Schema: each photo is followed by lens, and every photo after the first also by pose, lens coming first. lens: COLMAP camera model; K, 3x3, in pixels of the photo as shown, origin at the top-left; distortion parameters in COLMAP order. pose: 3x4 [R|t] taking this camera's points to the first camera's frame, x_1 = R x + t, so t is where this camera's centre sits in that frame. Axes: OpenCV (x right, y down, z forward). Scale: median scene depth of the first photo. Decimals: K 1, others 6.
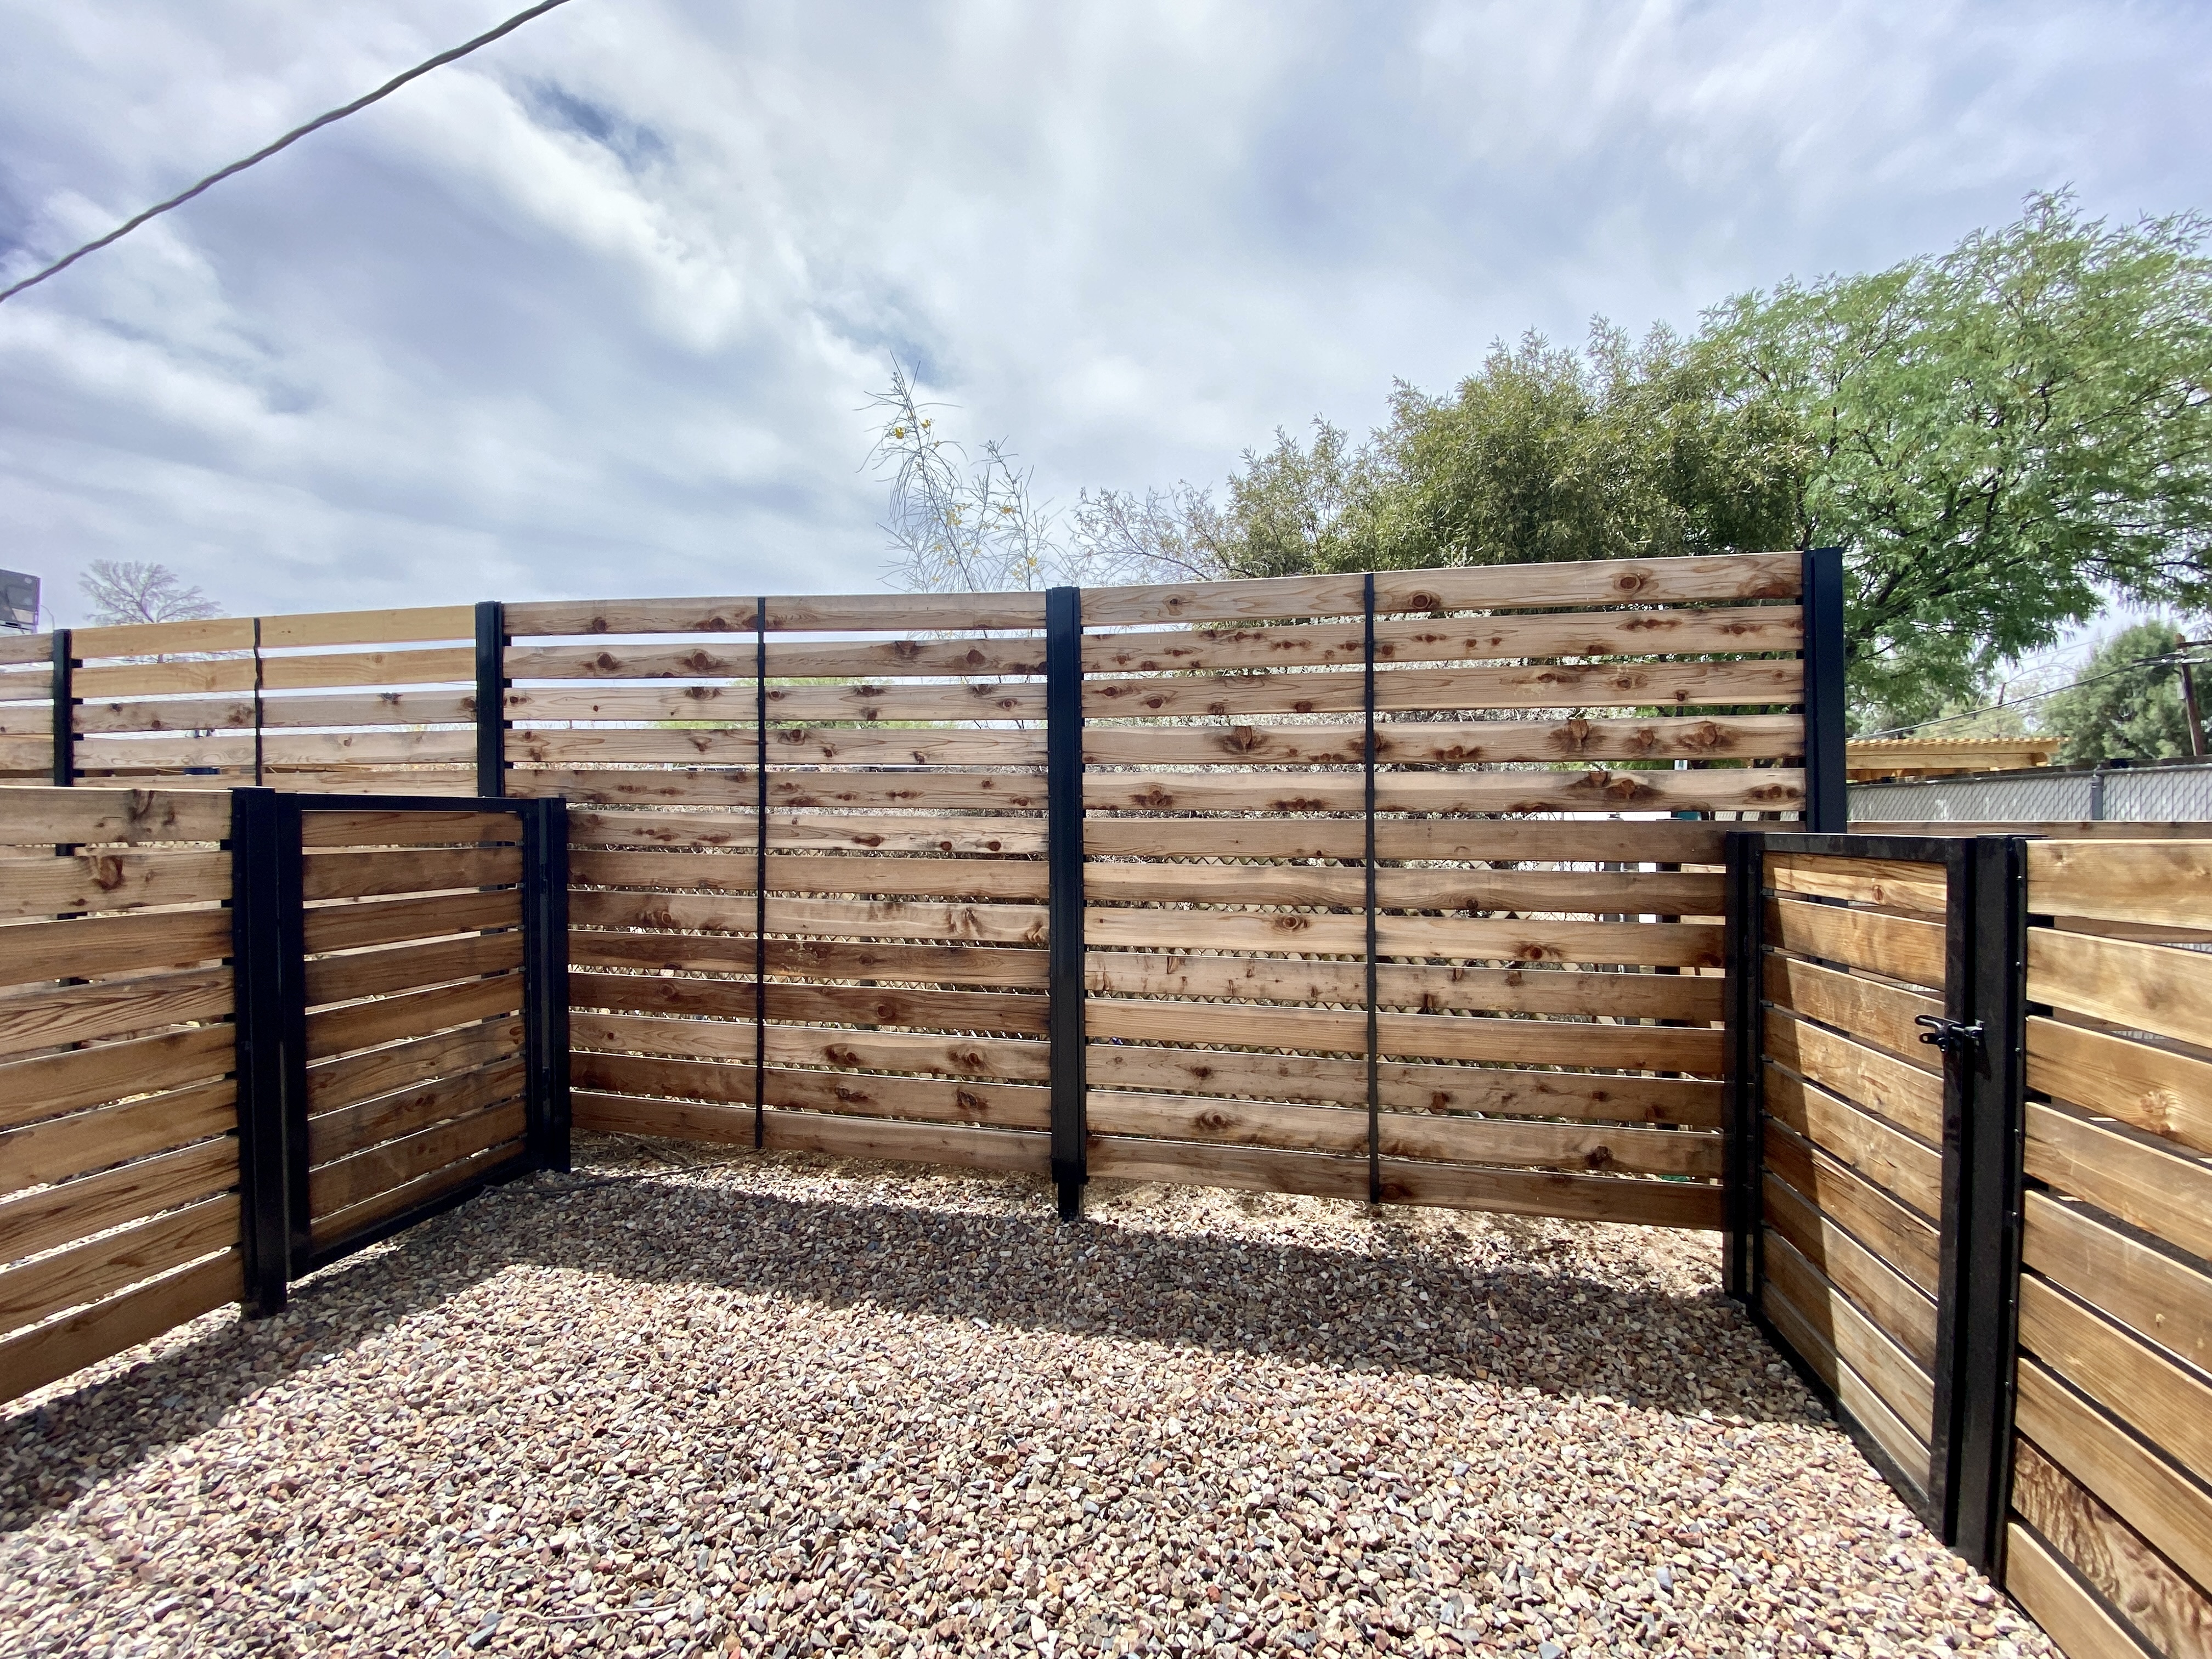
lens RADIAL K [[892.9, 0, 1111.4], [0, 892.9, 832.4], [0, 0, 1]] dist [0.002199, -0.010353]
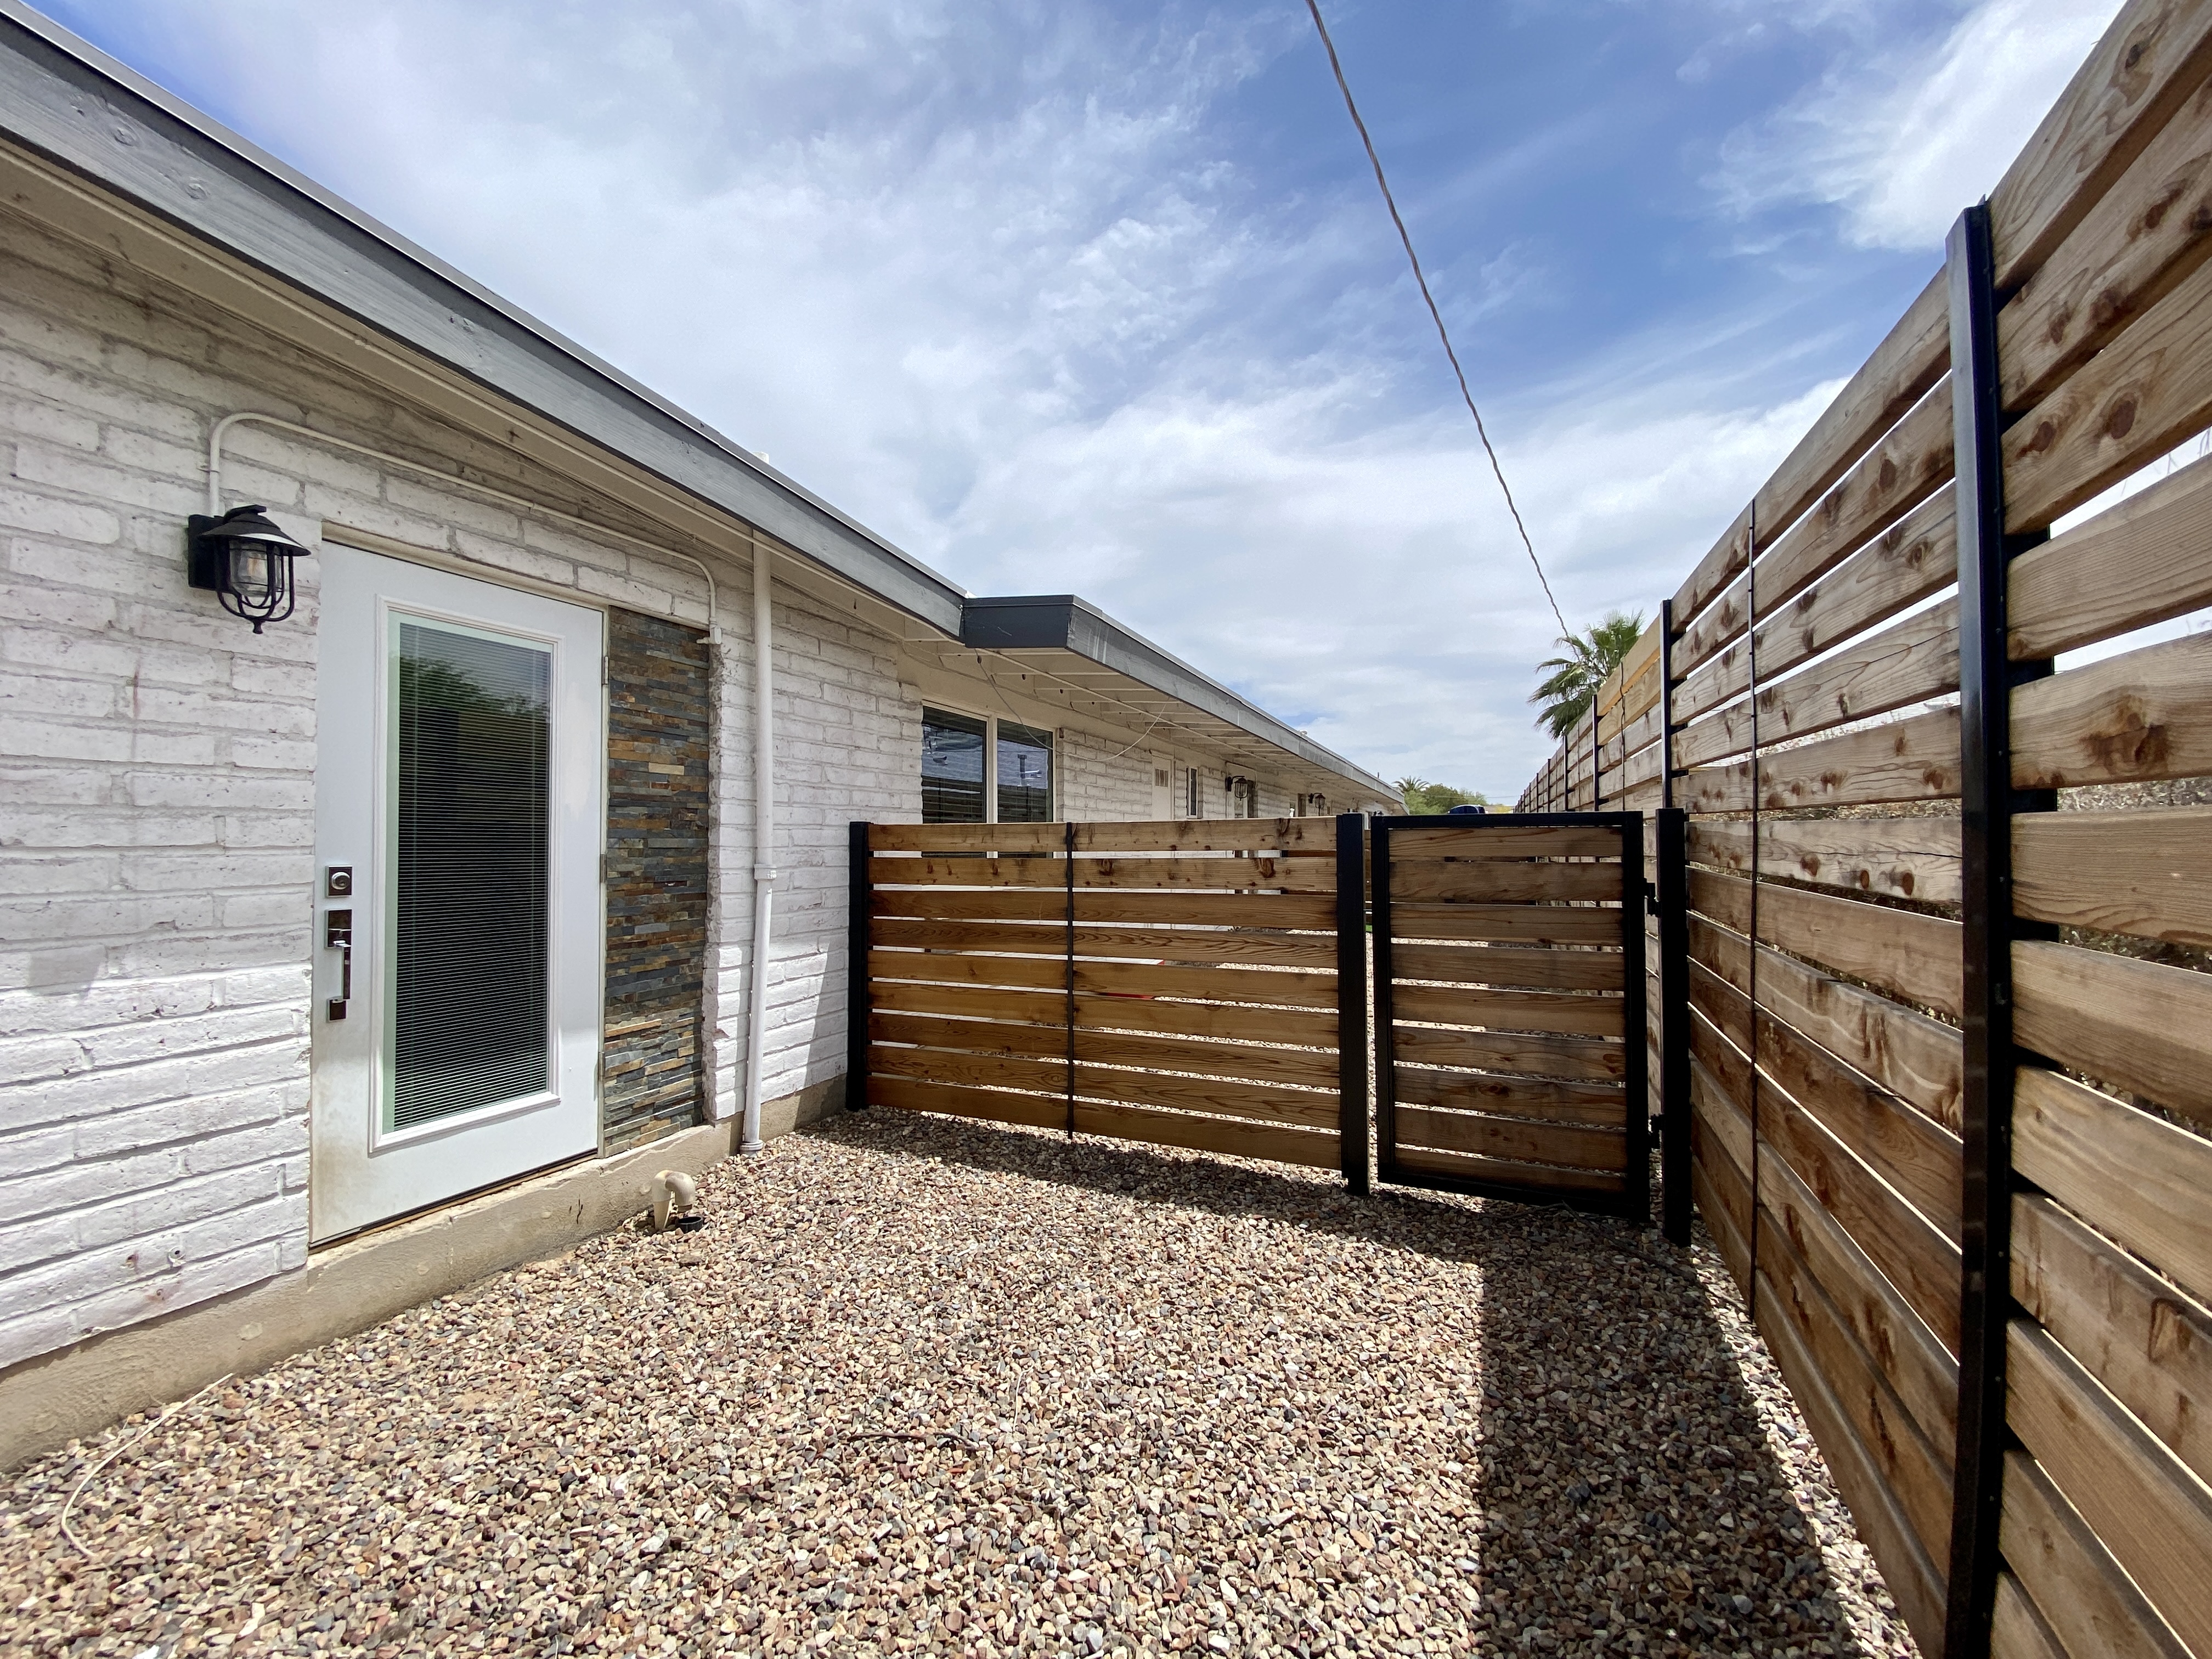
lens RADIAL K [[892.9, 0, 1101.7], [0, 892.9, 825.5], [0, 0, 1]] dist [0.002199, -0.010353]
pose [[-0.204859, -0.011114, -0.978728, 0.463912], [-0.013346, 0.999874, -0.008561, -0.012270], [0.978701, 0.011308, -0.204981, 0.821833]]
